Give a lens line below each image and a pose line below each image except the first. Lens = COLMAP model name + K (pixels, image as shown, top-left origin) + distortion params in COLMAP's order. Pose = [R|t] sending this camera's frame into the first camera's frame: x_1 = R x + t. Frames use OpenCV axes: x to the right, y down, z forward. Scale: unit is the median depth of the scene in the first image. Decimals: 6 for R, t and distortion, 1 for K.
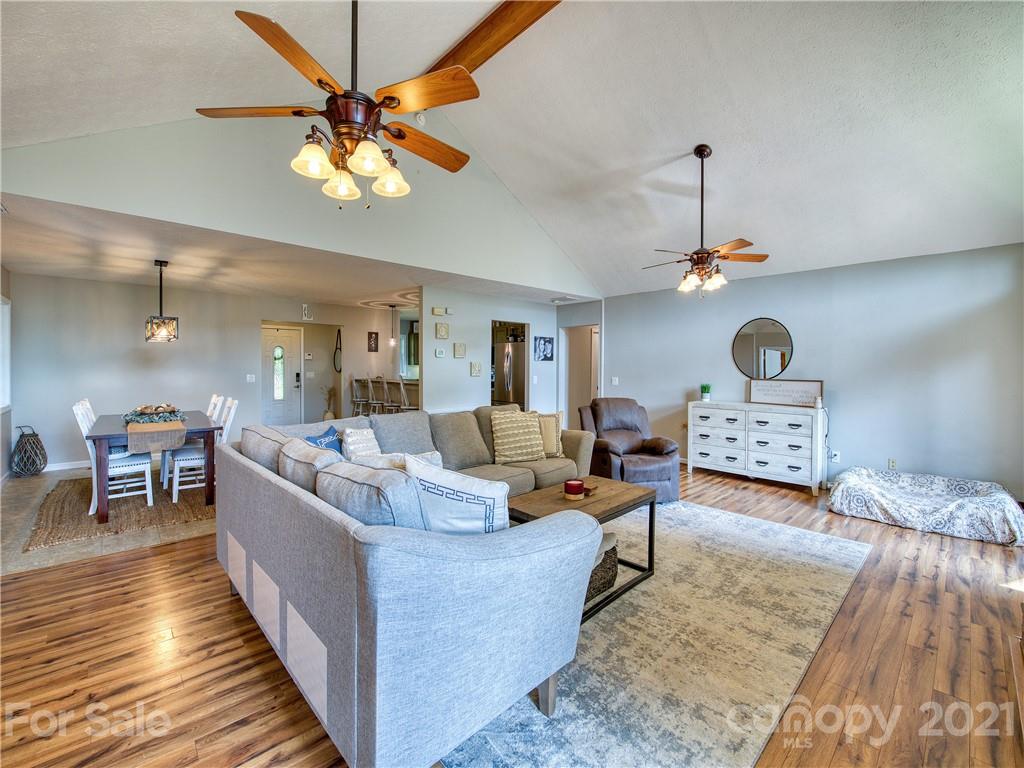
lens RADIAL K [[430.0, 0, 503.2], [0, 430.0, 376.0], [0, 0, 1]] dist [-0.016039, 0.000388]
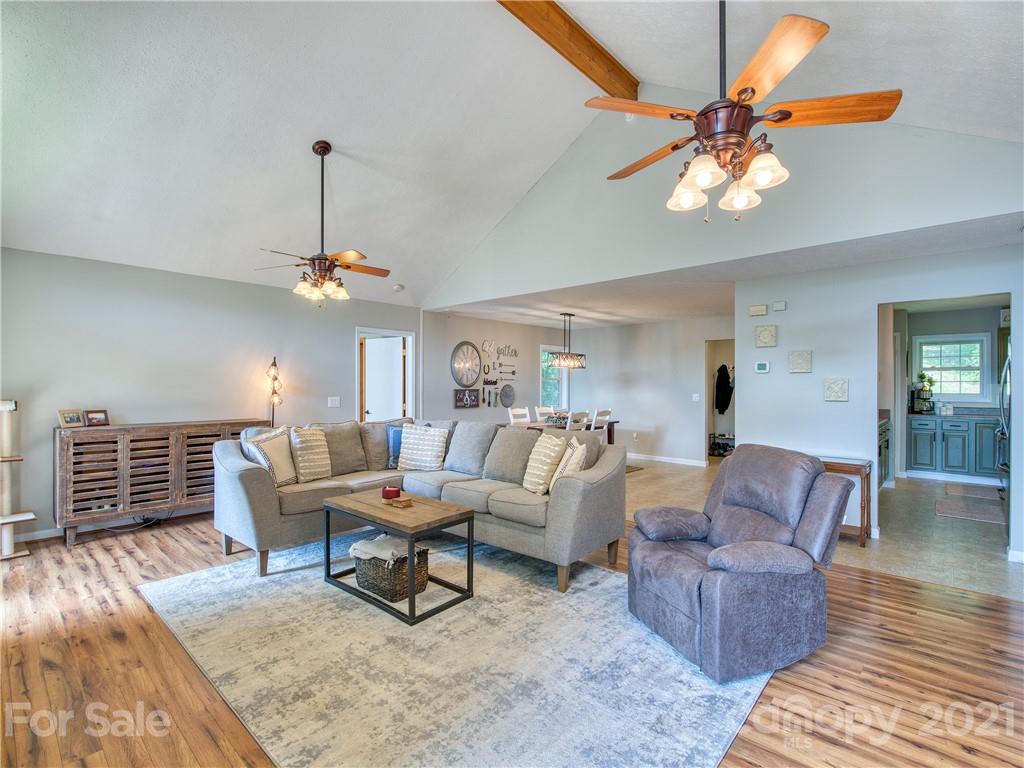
lens RADIAL K [[475.9, 0, 521.7], [0, 475.9, 387.8], [0, 0, 1]] dist [-0.005112, -0.002375]
pose [[0.104691, 0.000194, -0.994505, 0.692785], [-0.020813, 0.999781, -0.001996, -0.010235], [0.994287, 0.020908, 0.104672, 0.579297]]
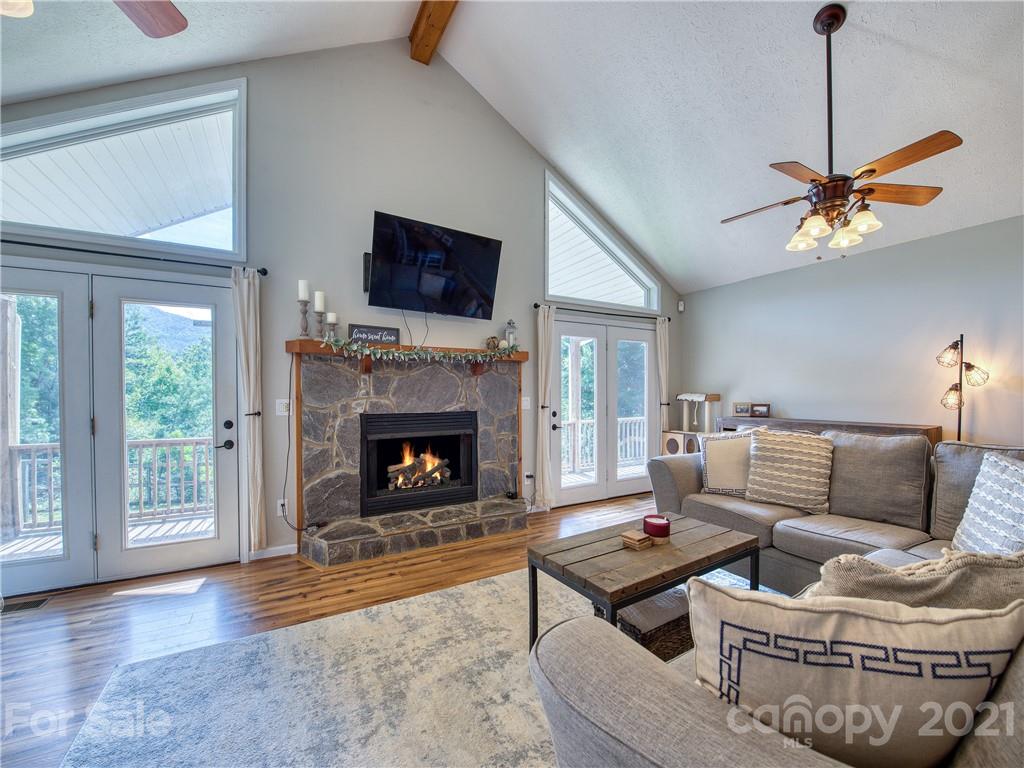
lens RADIAL K [[413.1, 0, 507.7], [0, 413.1, 398.5], [0, 0, 1]] dist [-0.015200, -0.002270]
pose [[-0.974766, -0.005514, 0.223162, 0.125306], [0.001988, 0.999441, 0.033379, 0.002233], [-0.223222, 0.032980, -0.974210, 0.853504]]
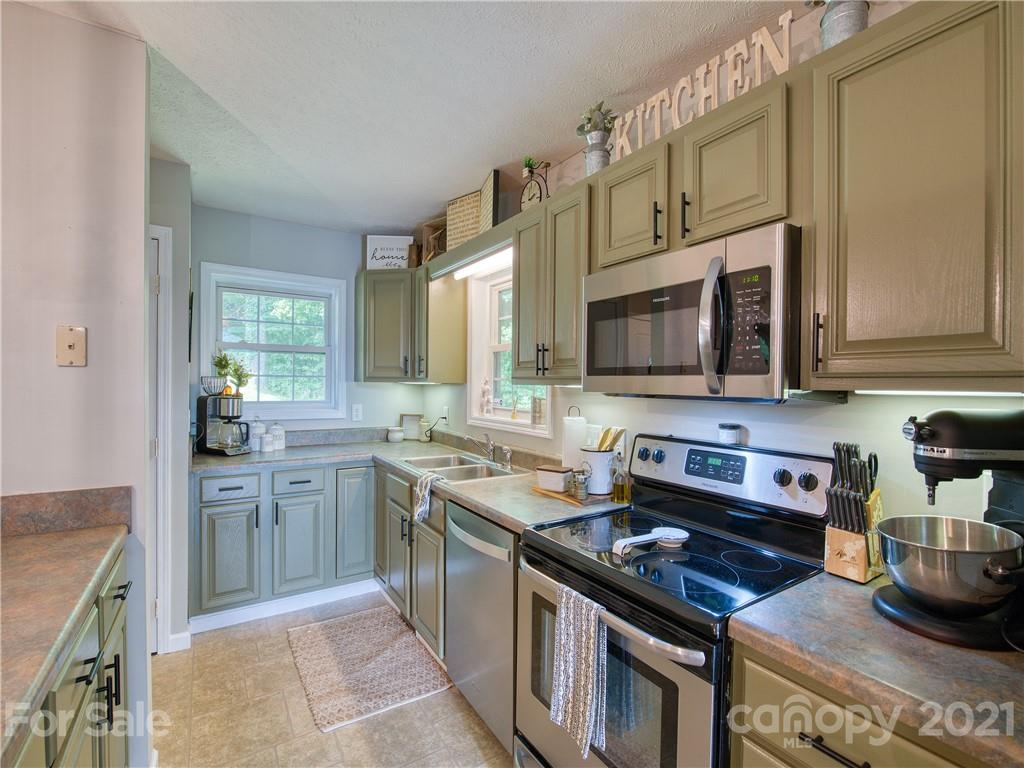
lens RADIAL K [[461.2, 0, 504.9], [0, 461.2, 388.7], [0, 0, 1]] dist [-0.008388, 0.000065]
pose [[0.987569, 0.006526, -0.157048, -0.133231], [-0.008263, 0.999912, -0.010410, -0.035631], [0.156967, 0.011578, 0.987536, 1.388833]]
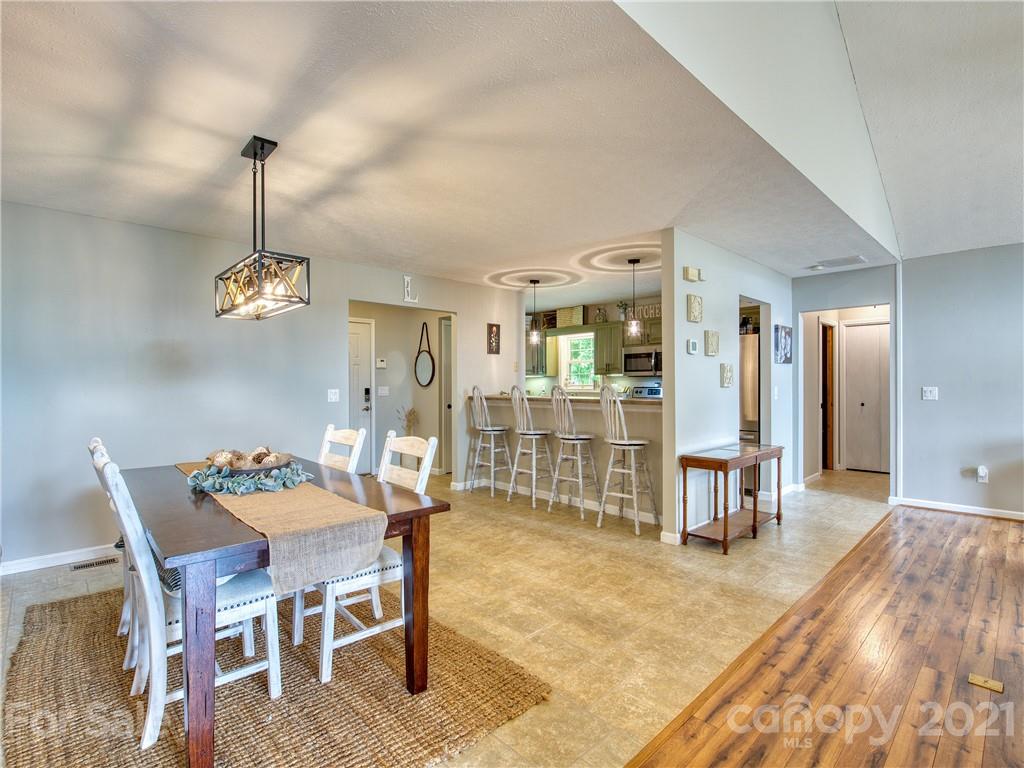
lens RADIAL K [[496.3, 0, 500.0], [0, 496.3, 385.2], [0, 0, 1]] dist [-0.011824, 0.000790]
pose [[0.999838, -0.012207, 0.013251, -0.474236], [0.012439, 0.999769, -0.017522, 0.006819], [-0.013034, 0.017684, 0.999759, 0.383407]]
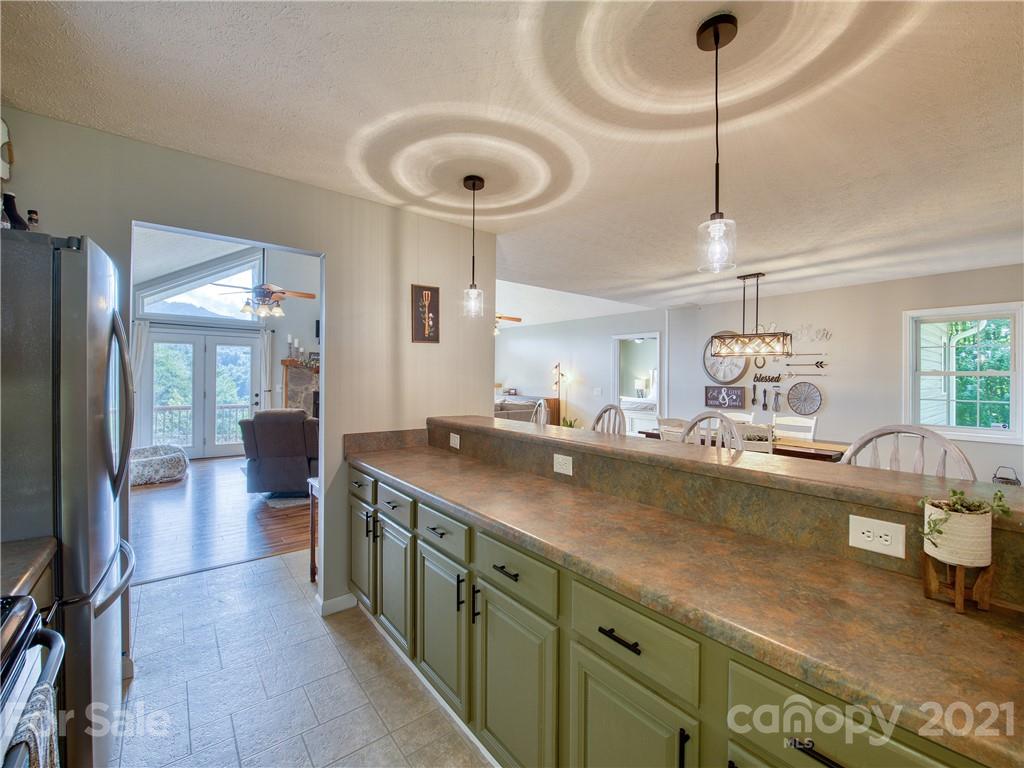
lens RADIAL K [[430.0, 0, 511.2], [0, 430.0, 377.8], [0, 0, 1]] dist [-0.016039, 0.000388]
pose [[-0.998275, -0.016893, 0.056237, -0.279317], [-0.015665, 0.999631, 0.022214, -0.044451], [-0.056591, 0.021295, -0.998170, 1.728556]]
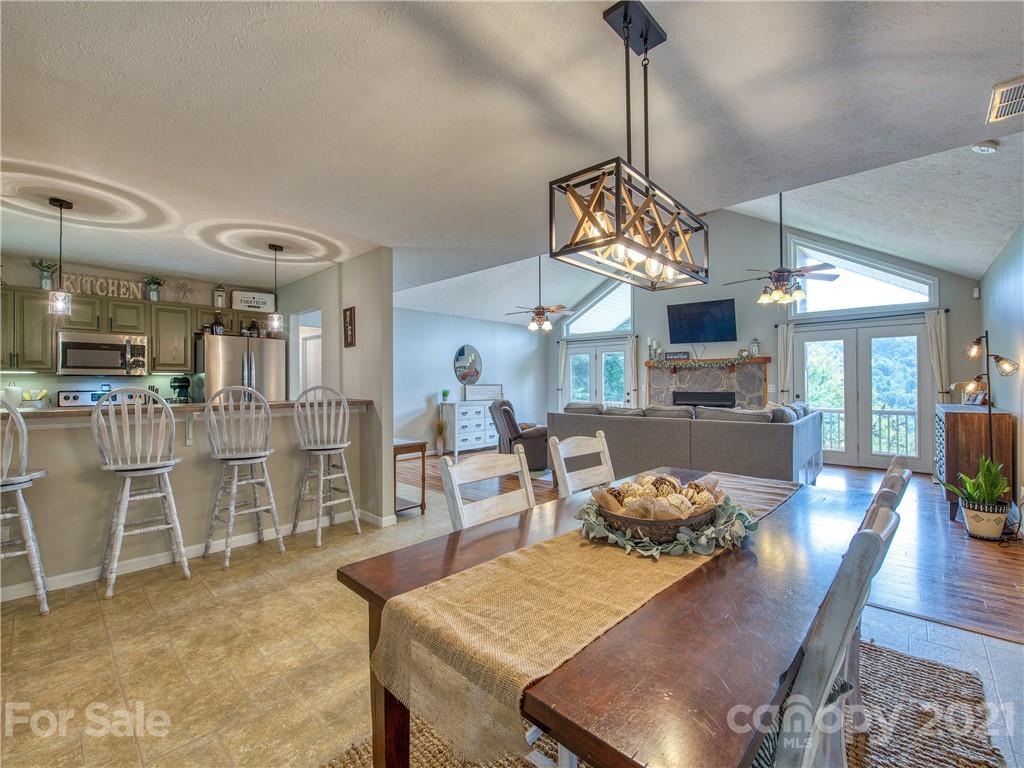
lens RADIAL K [[443.9, 0, 518.5], [0, 443.9, 381.0], [0, 0, 1]] dist [-0.014071, -0.001608]
pose [[-0.104588, -0.001258, 0.994515, -0.974629], [0.024399, 0.999695, 0.003831, -0.008426], [-0.994216, 0.024666, -0.104525, 0.972558]]
